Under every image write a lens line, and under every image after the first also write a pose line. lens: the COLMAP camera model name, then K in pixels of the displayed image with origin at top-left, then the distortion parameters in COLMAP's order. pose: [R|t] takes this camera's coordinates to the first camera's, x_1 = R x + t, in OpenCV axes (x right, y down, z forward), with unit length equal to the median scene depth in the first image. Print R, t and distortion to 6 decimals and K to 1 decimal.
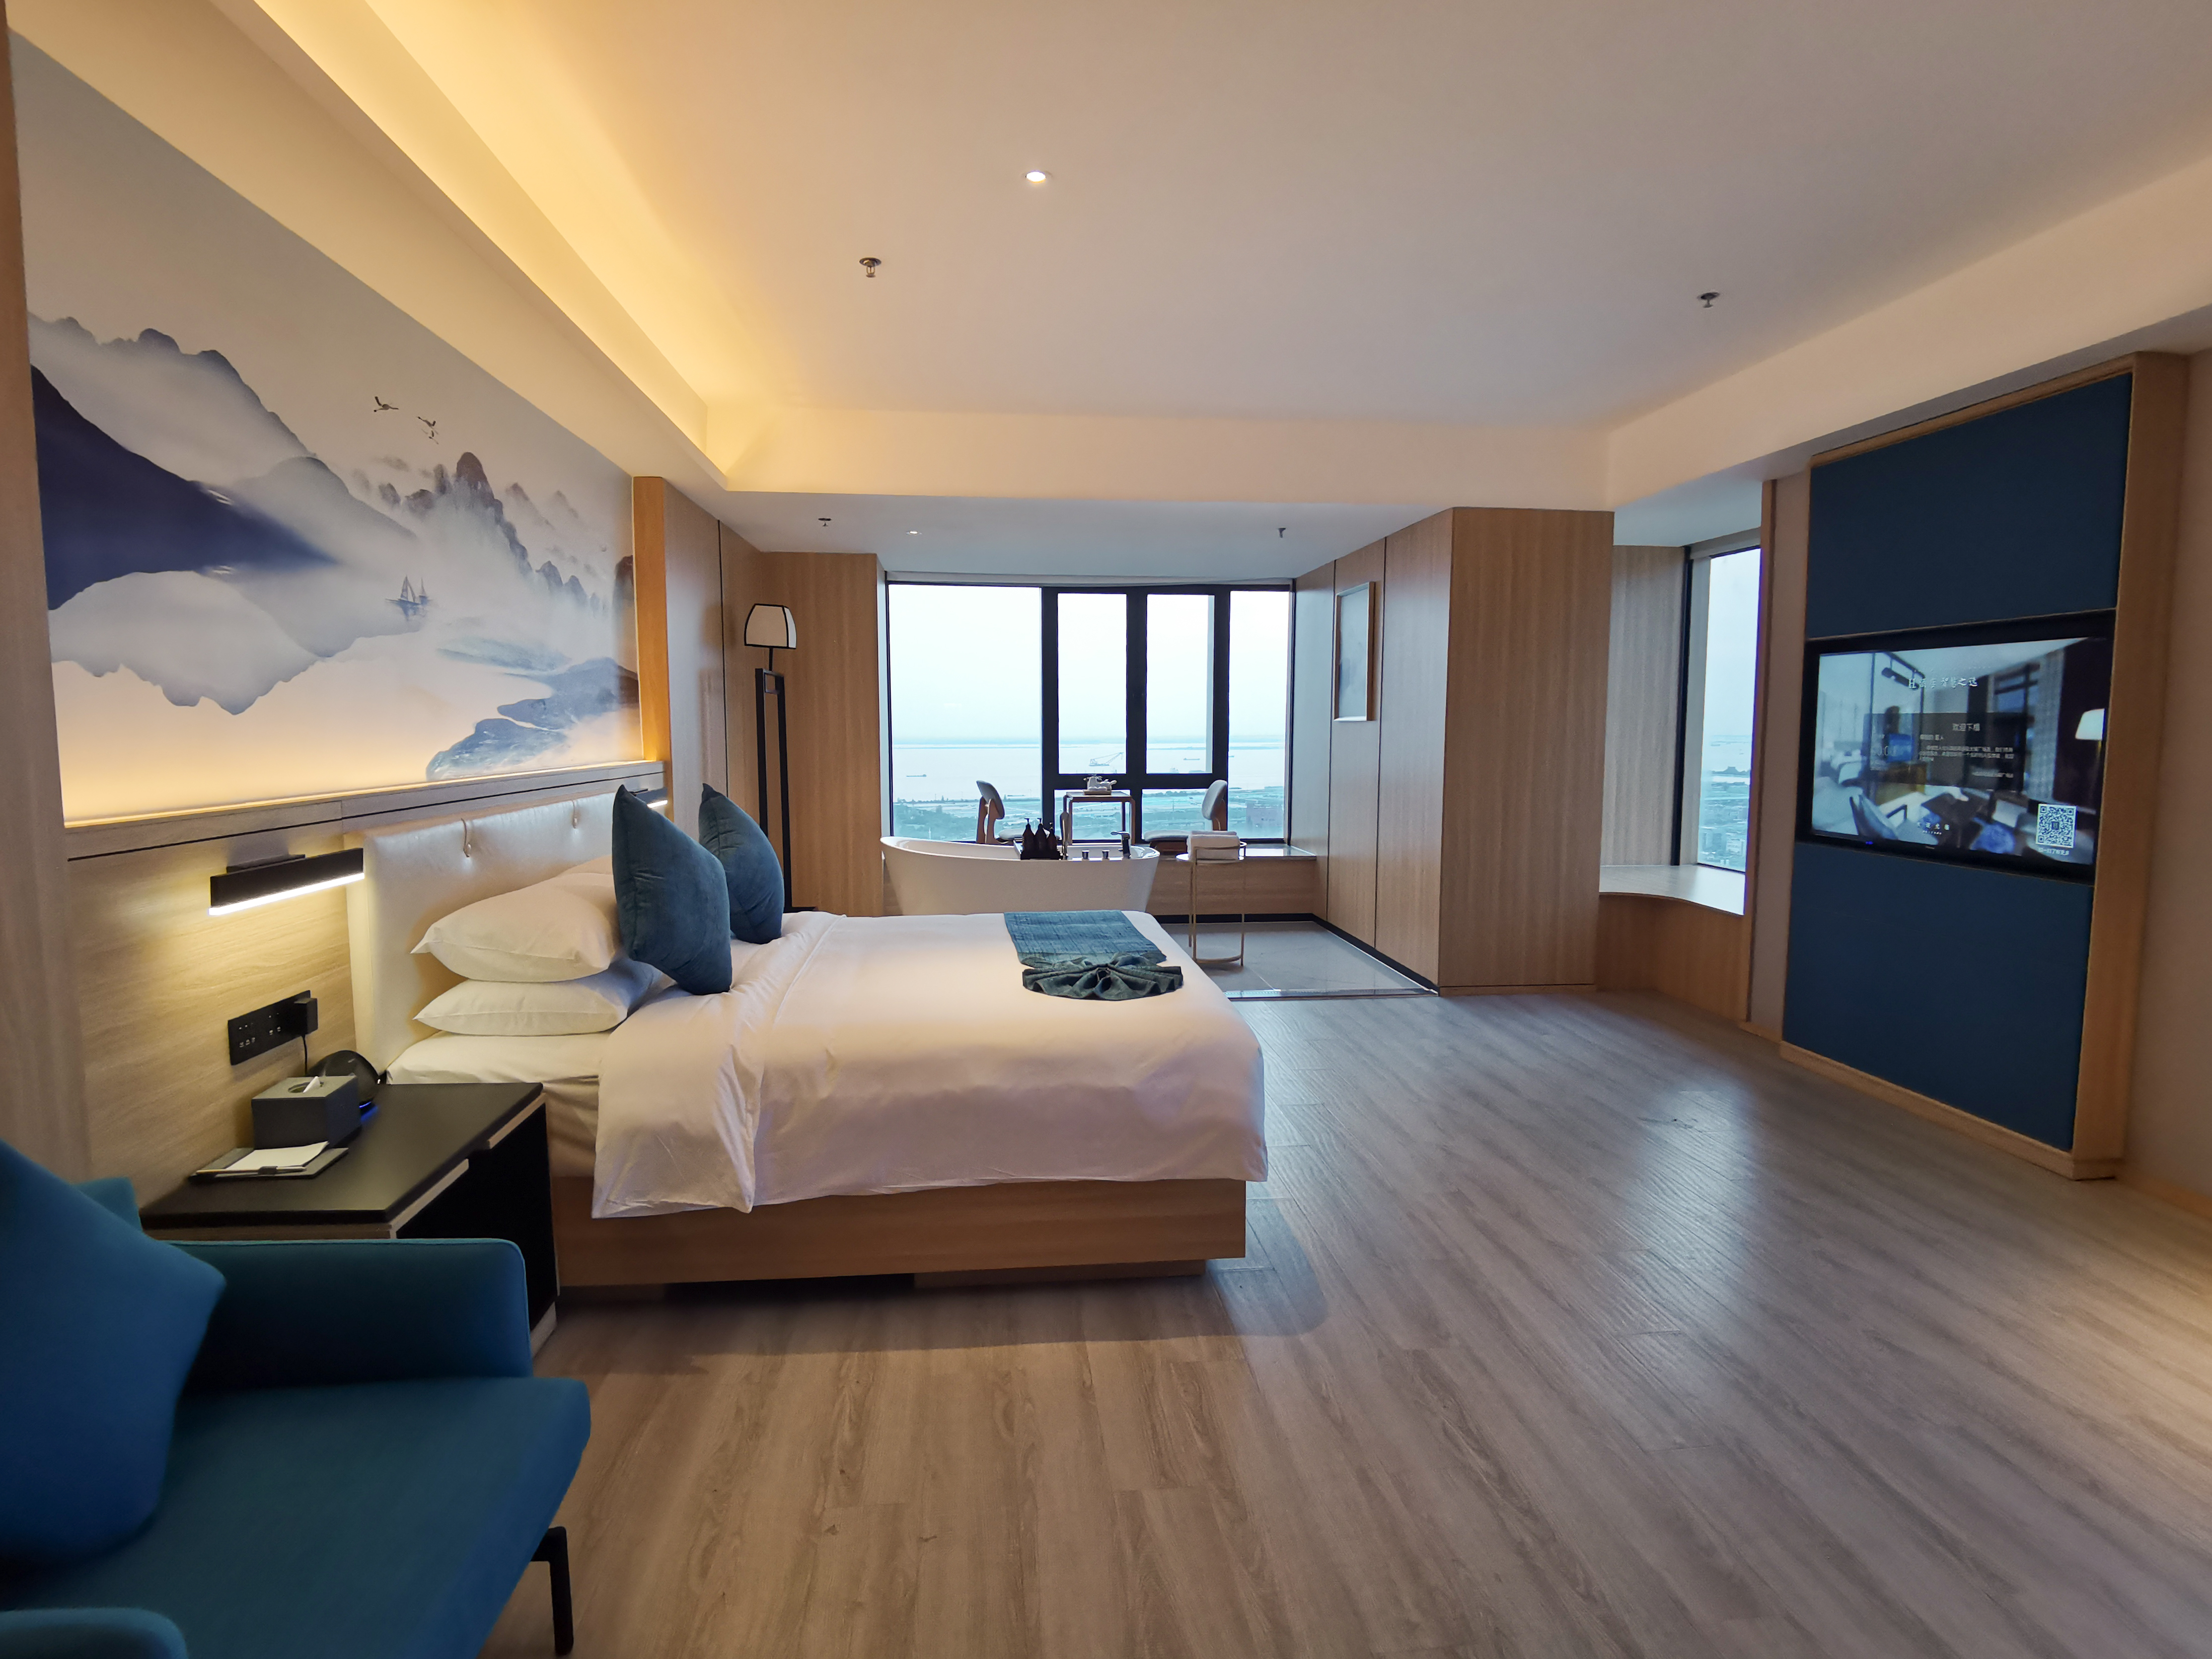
lens RADIAL K [[1020.6, 0, 975.9], [0, 1020.6, 823.0], [0, 0, 1]] dist [-0.002082, -0.000372]
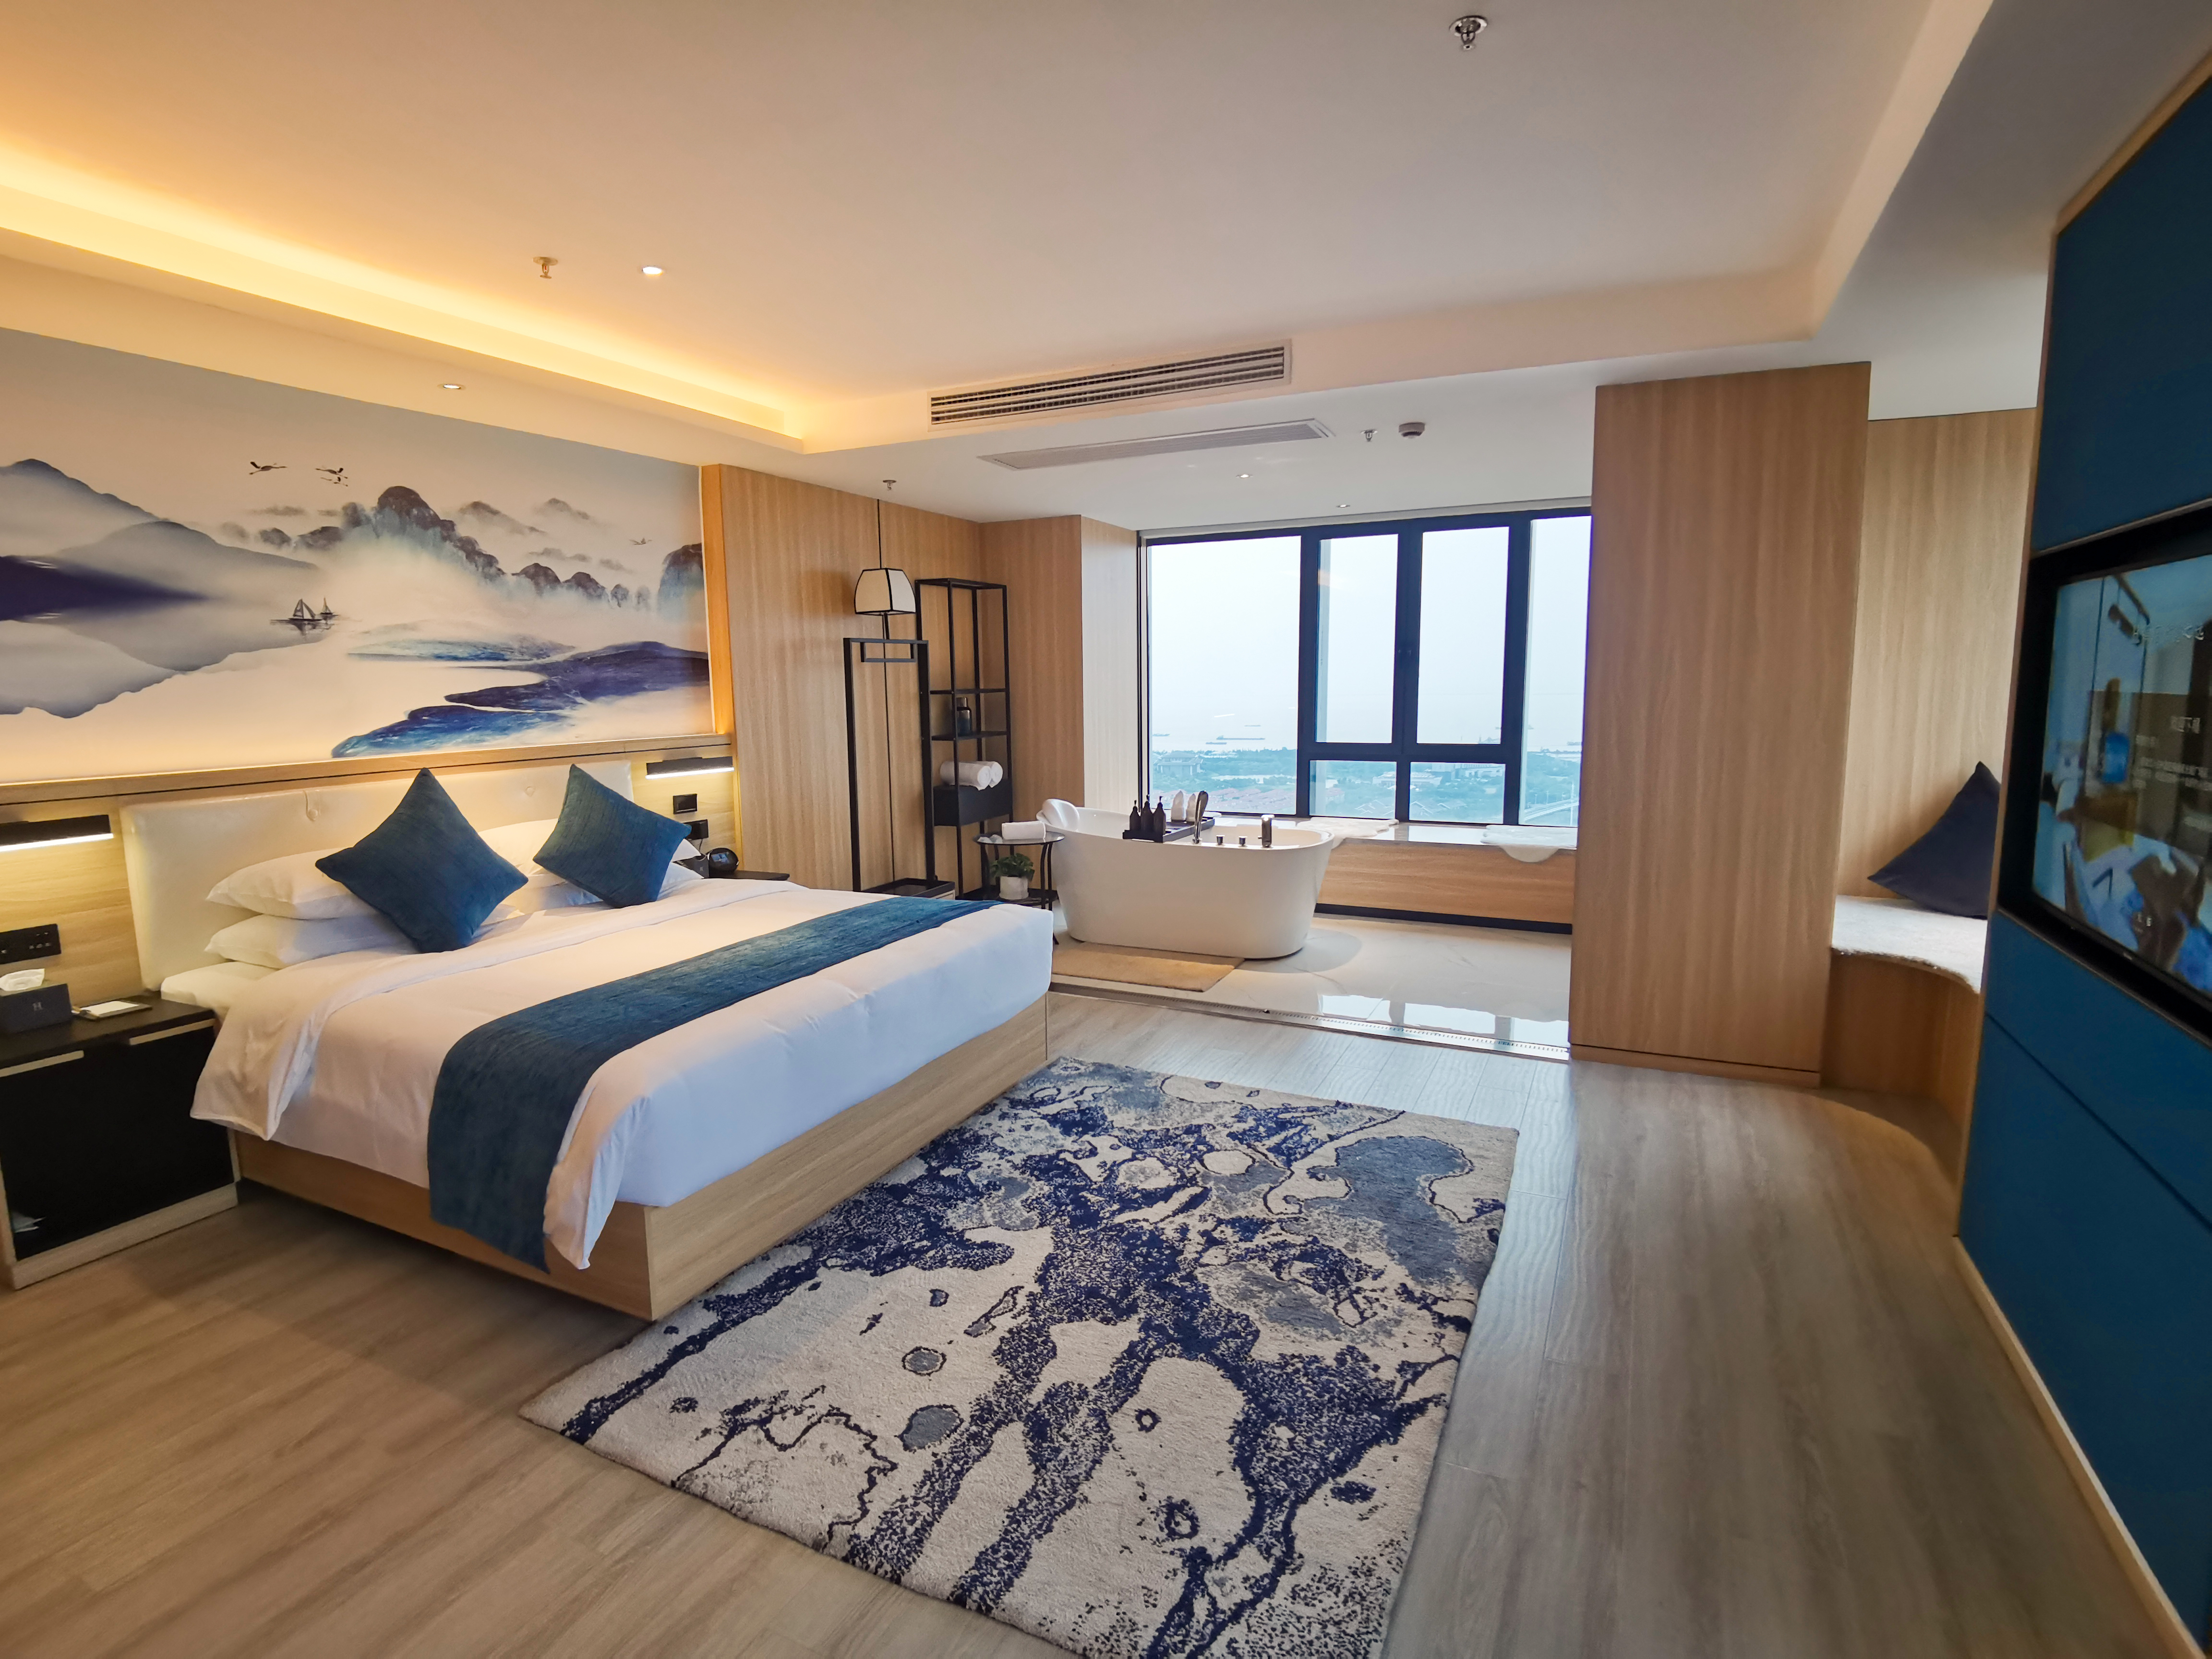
lens RADIAL K [[1016.3, 0, 904.4], [0, 1016.3, 826.9], [0, 0, 1]] dist [-0.092313, 0.055144]
pose [[0.878342, 0.054552, -0.474911, 0.663341], [-0.029824, 0.997785, 0.059454, -0.055317], [0.477102, -0.038057, 0.878023, 0.270807]]
